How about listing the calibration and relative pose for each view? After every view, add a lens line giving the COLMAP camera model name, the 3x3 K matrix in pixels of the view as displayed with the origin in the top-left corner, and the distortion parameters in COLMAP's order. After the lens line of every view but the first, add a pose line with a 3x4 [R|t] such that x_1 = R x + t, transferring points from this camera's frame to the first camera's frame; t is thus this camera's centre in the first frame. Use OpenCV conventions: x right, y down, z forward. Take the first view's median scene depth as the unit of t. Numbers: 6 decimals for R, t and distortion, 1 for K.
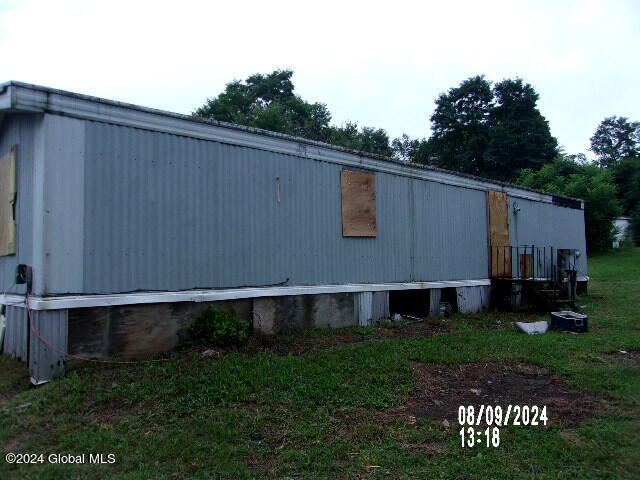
lens RADIAL K [[502.1, 0, 310.2], [0, 502.1, 239.1], [0, 0, 1]] dist [-0.013576, 0.050701]
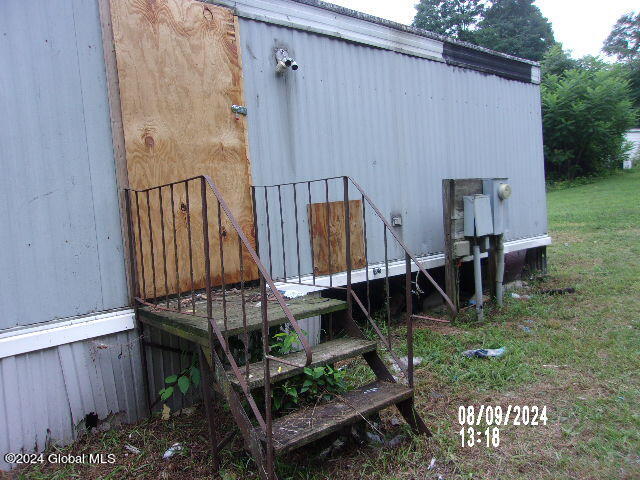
lens RADIAL K [[499.7, 0, 316.5], [0, 499.7, 238.7], [0, 0, 1]] dist [-0.026365, 0.065796]
pose [[0.997920, -0.060873, -0.021211, 0.183094], [0.062939, 0.991193, 0.116512, 0.006098], [0.013932, -0.117604, 0.992963, 0.285863]]
